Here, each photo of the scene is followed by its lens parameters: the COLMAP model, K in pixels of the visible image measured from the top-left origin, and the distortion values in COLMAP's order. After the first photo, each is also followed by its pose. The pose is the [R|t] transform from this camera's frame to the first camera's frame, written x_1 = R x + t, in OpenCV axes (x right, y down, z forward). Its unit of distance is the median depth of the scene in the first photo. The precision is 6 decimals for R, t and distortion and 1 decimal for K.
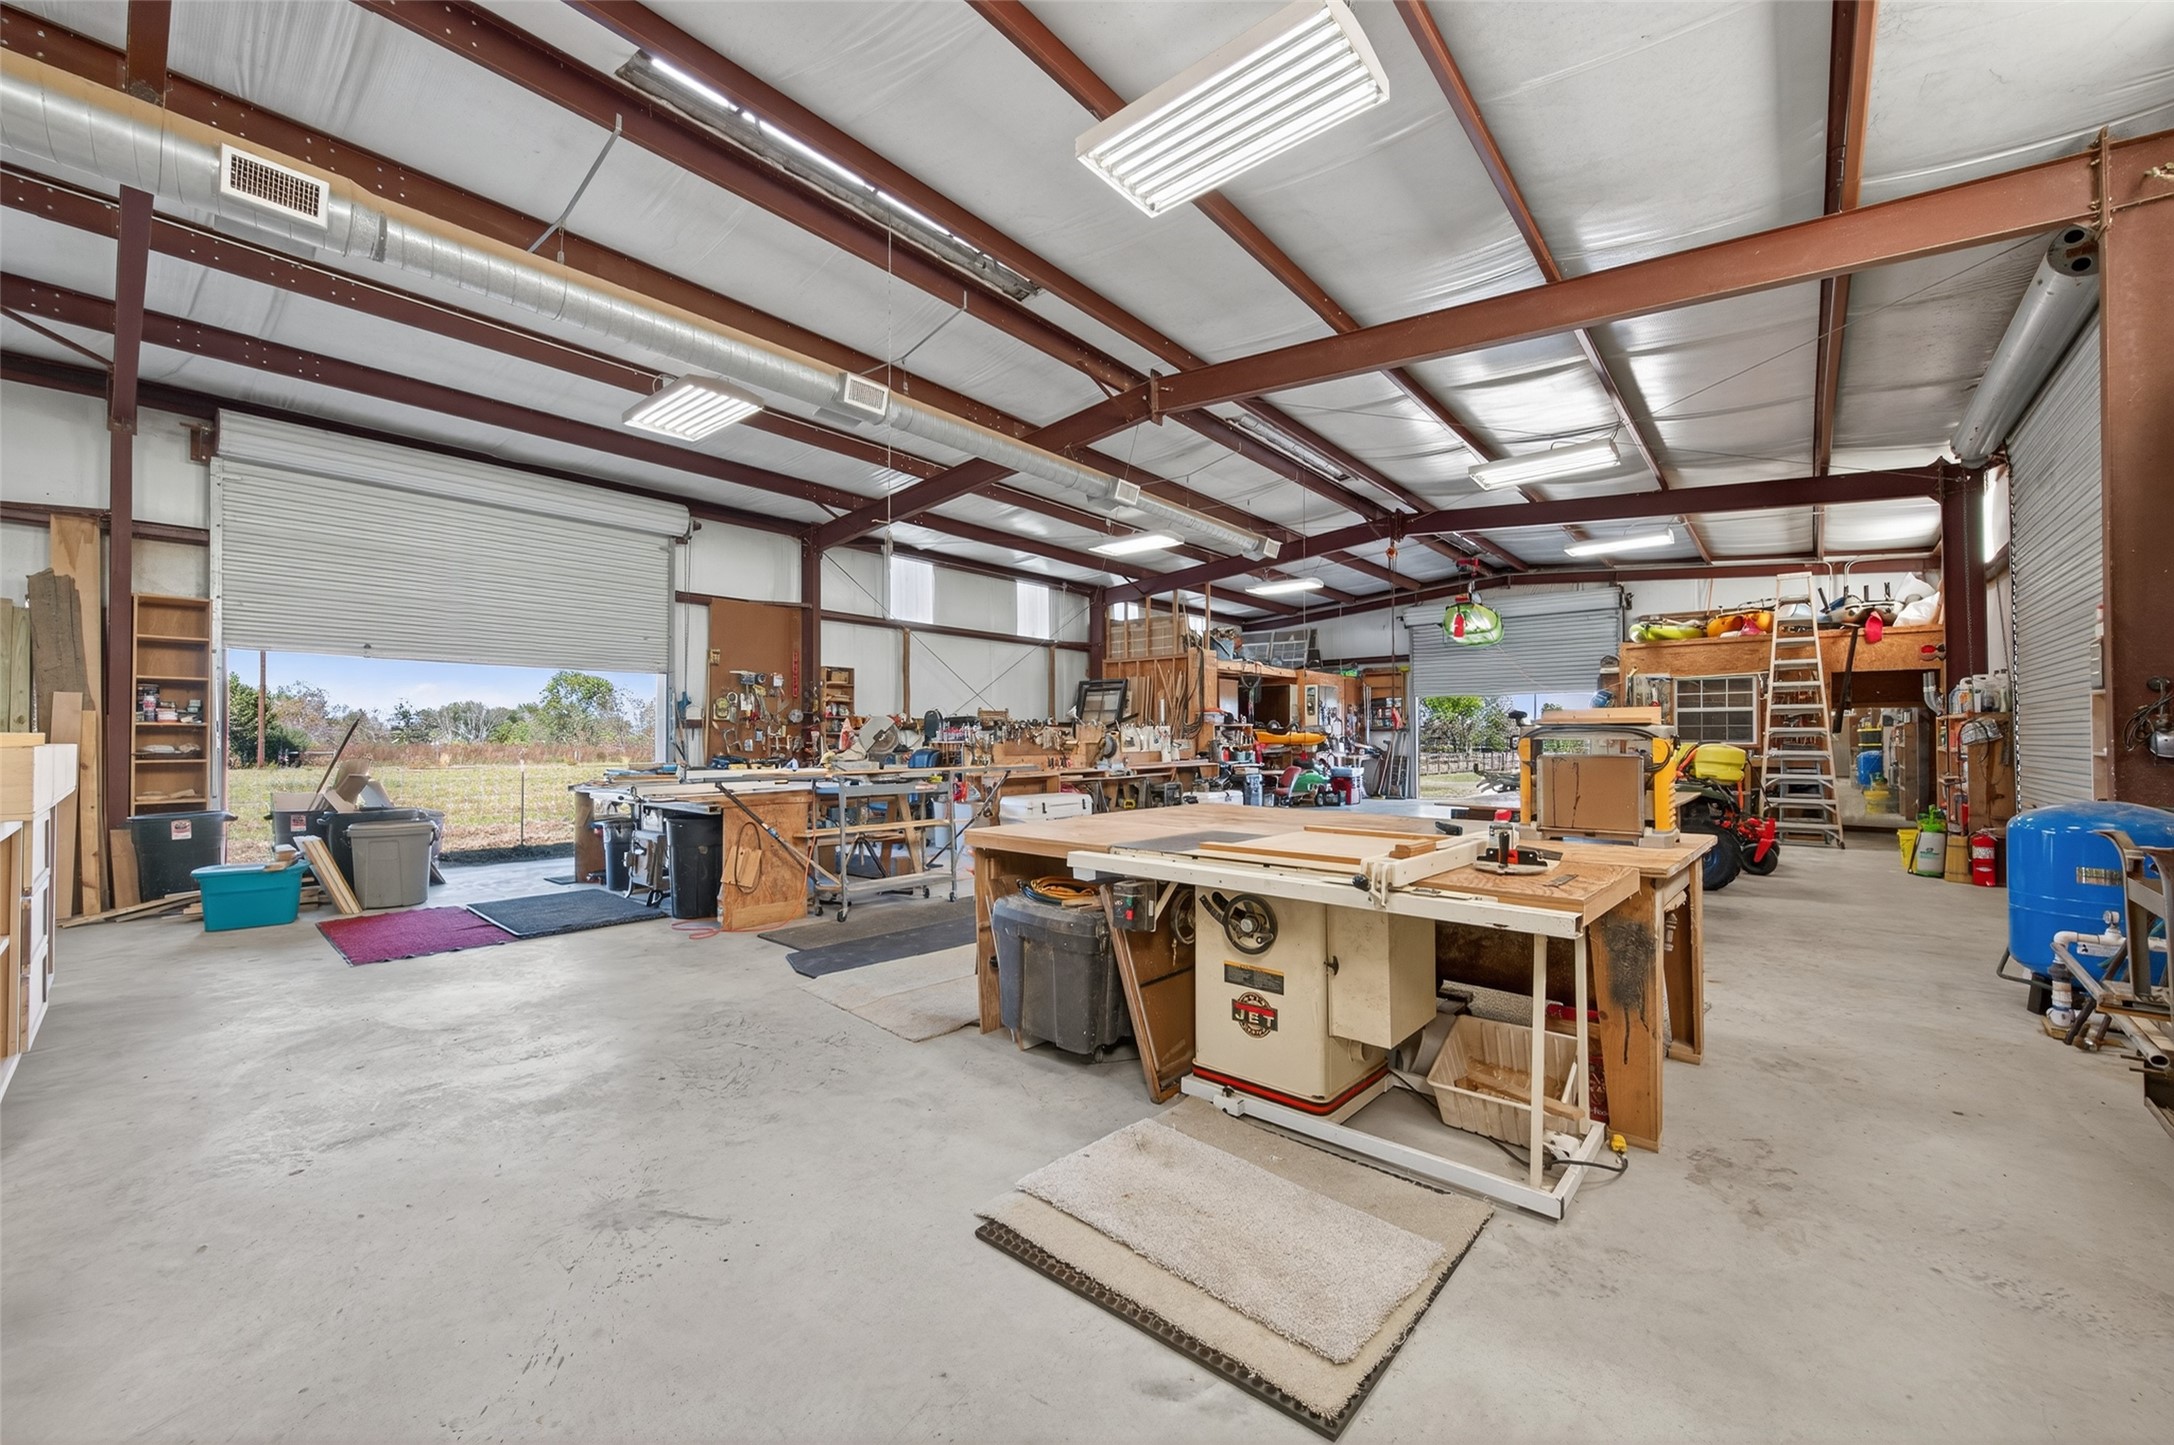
lens RADIAL K [[842.8, 0, 1089.3], [0, 842.8, 727.6], [0, 0, 1]] dist [0.003954, -0.000390]
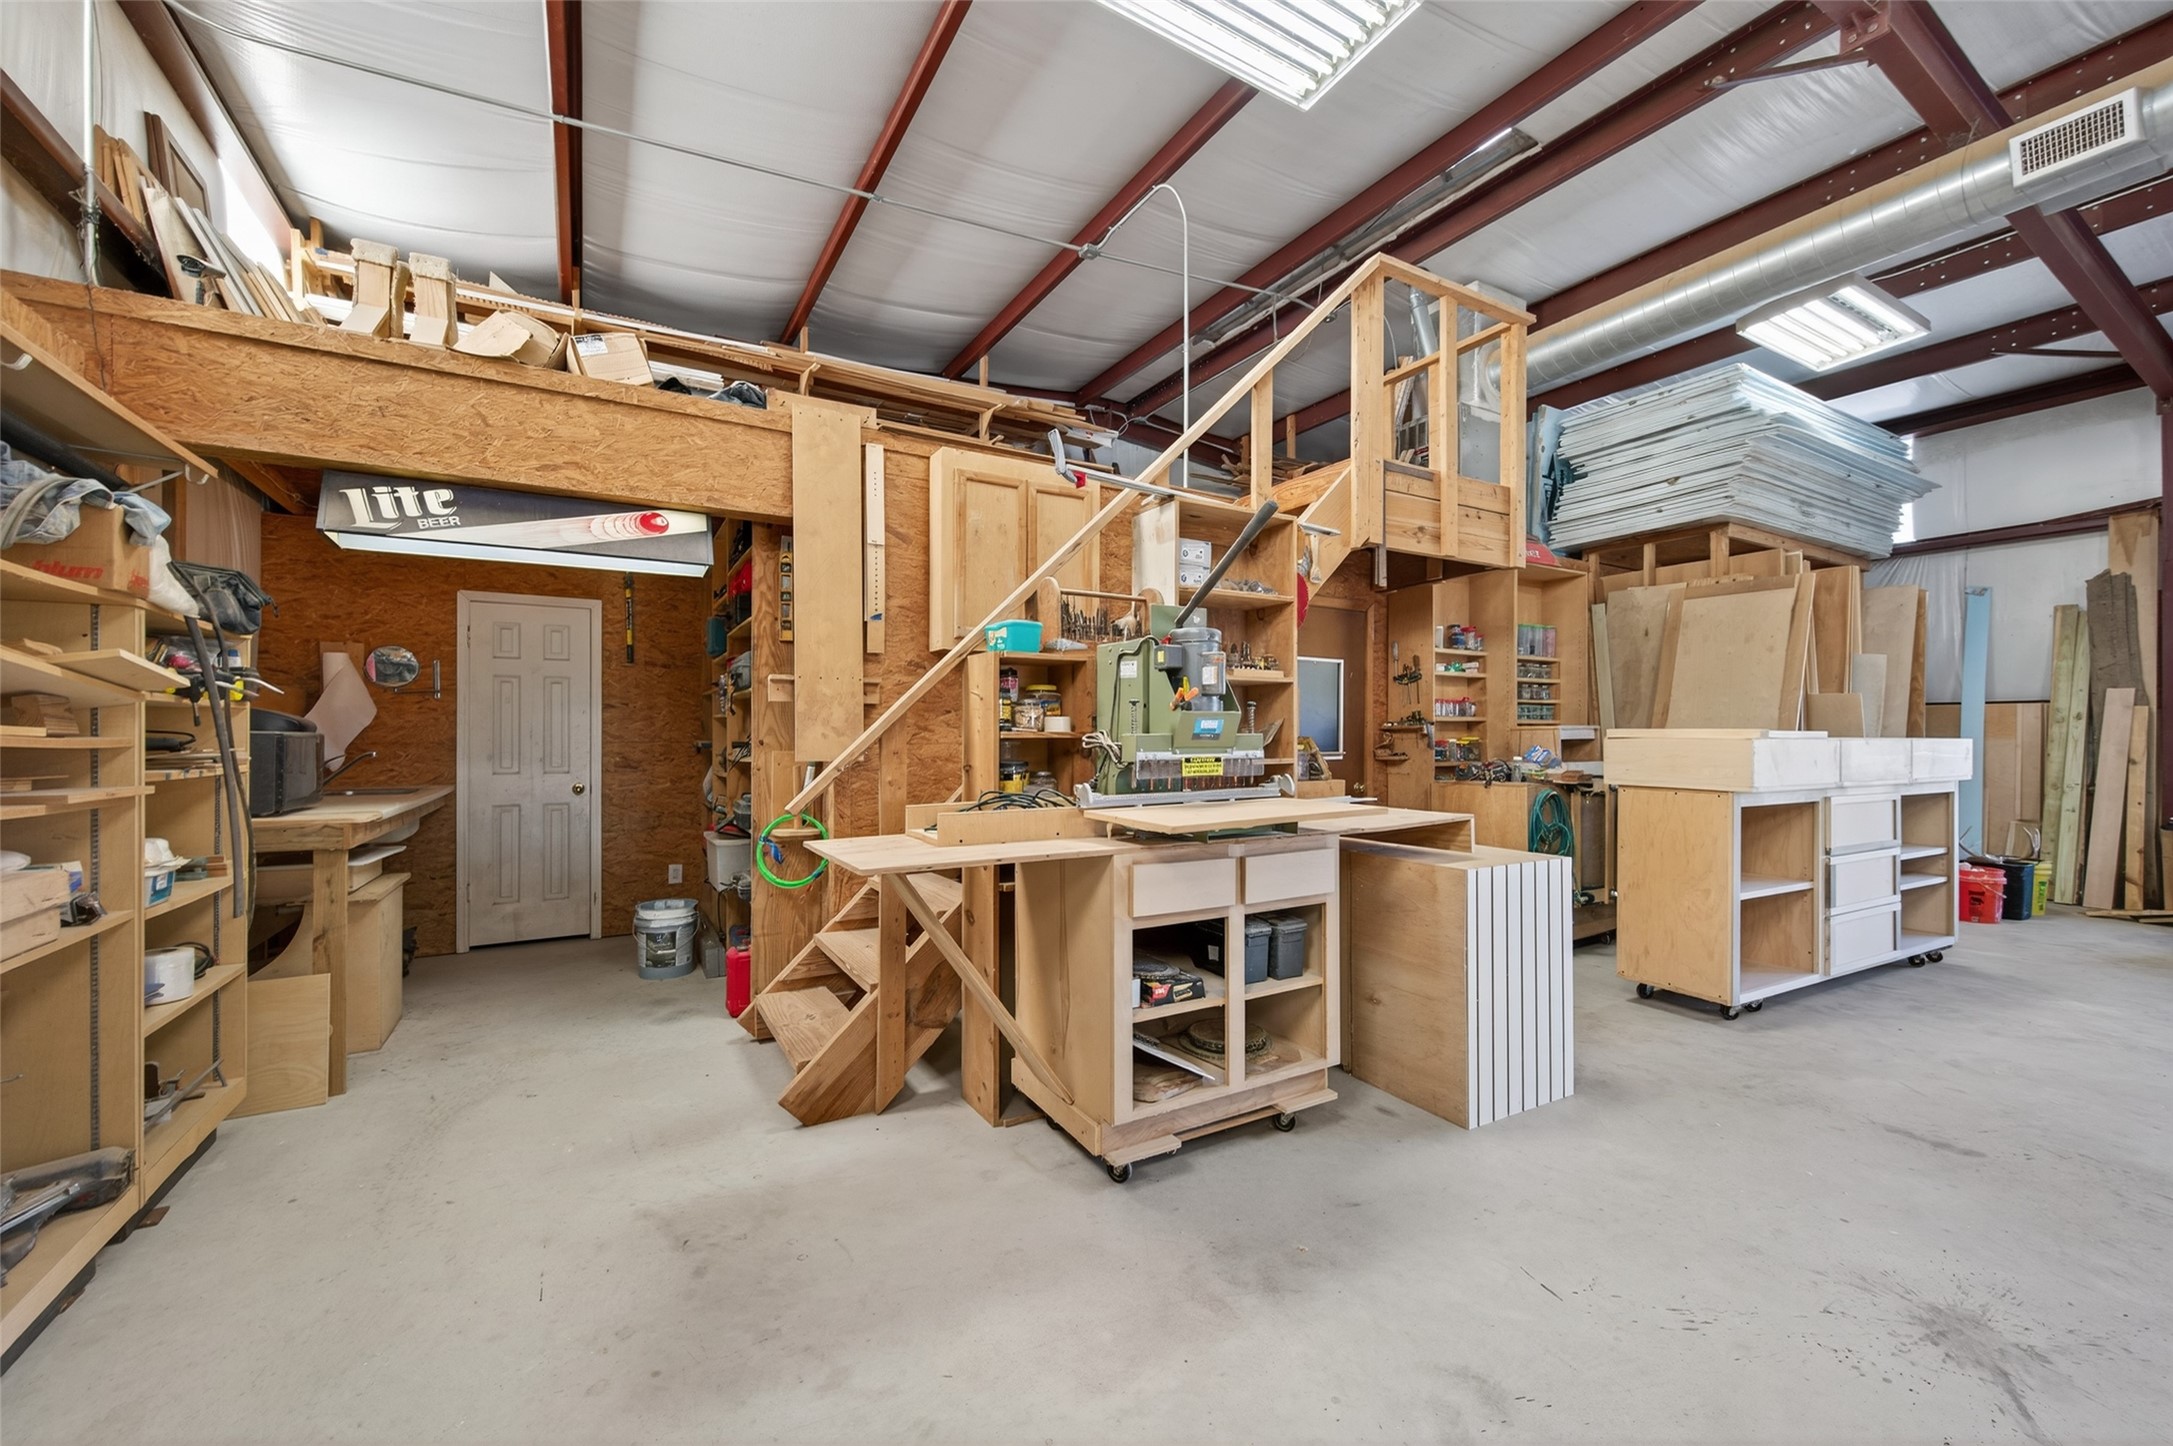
lens RADIAL K [[842.4, 0, 1088.8], [0, 842.4, 728.1], [0, 0, 1]] dist [0.003954, -0.000390]
pose [[-0.329670, -0.001332, -0.944095, 0.165749], [0.006978, 0.999968, -0.003848, 0.001262], [0.944070, -0.007856, -0.329650, 0.174902]]
